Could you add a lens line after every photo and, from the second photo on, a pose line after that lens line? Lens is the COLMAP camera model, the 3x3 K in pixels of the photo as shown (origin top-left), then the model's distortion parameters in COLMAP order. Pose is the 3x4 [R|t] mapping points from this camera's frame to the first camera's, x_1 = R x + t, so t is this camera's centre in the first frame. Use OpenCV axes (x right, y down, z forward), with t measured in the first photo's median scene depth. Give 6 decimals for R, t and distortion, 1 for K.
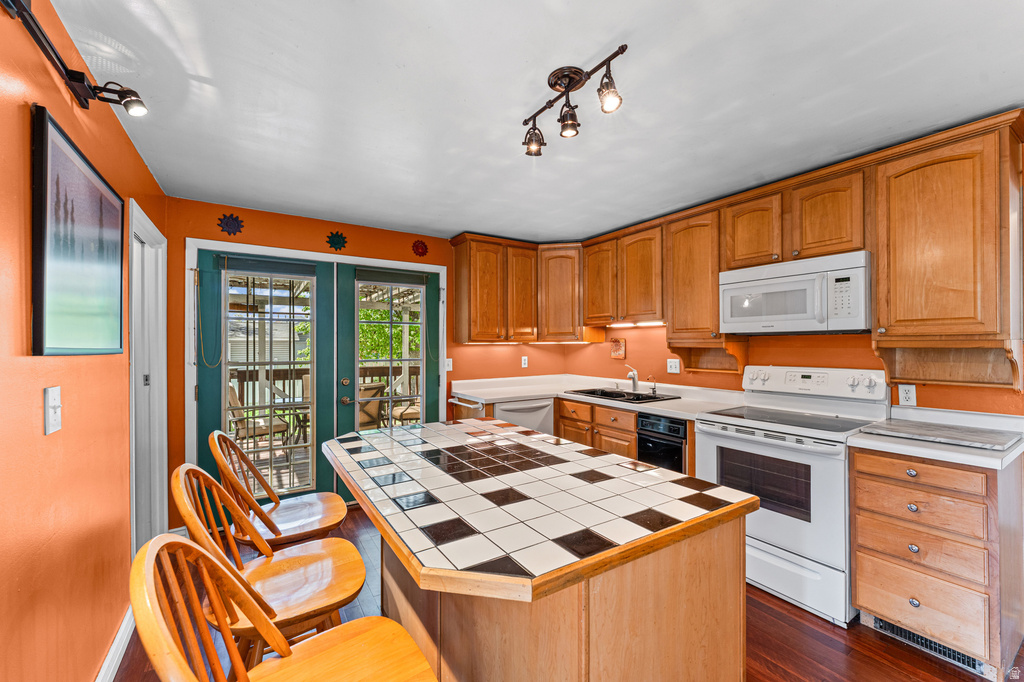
lens RADIAL K [[410.6, 0, 509.5], [0, 410.6, 345.9], [0, 0, 1]] dist [-0.001858, -0.000392]
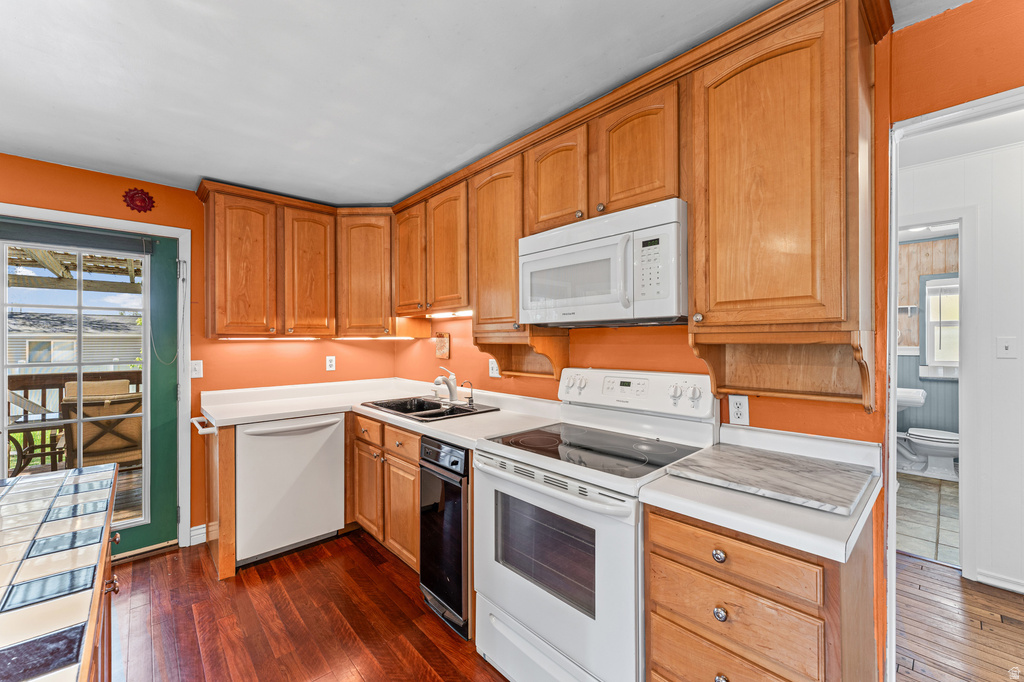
lens RADIAL K [[410.6, 0, 508.7], [0, 410.6, 344.2], [0, 0, 1]] dist [-0.001858, -0.000392]
pose [[0.984292, -0.002084, 0.176534, 0.367872], [0.001458, 0.999992, 0.003675, 0.001617], [-0.176540, -0.003360, 0.984288, 0.299962]]
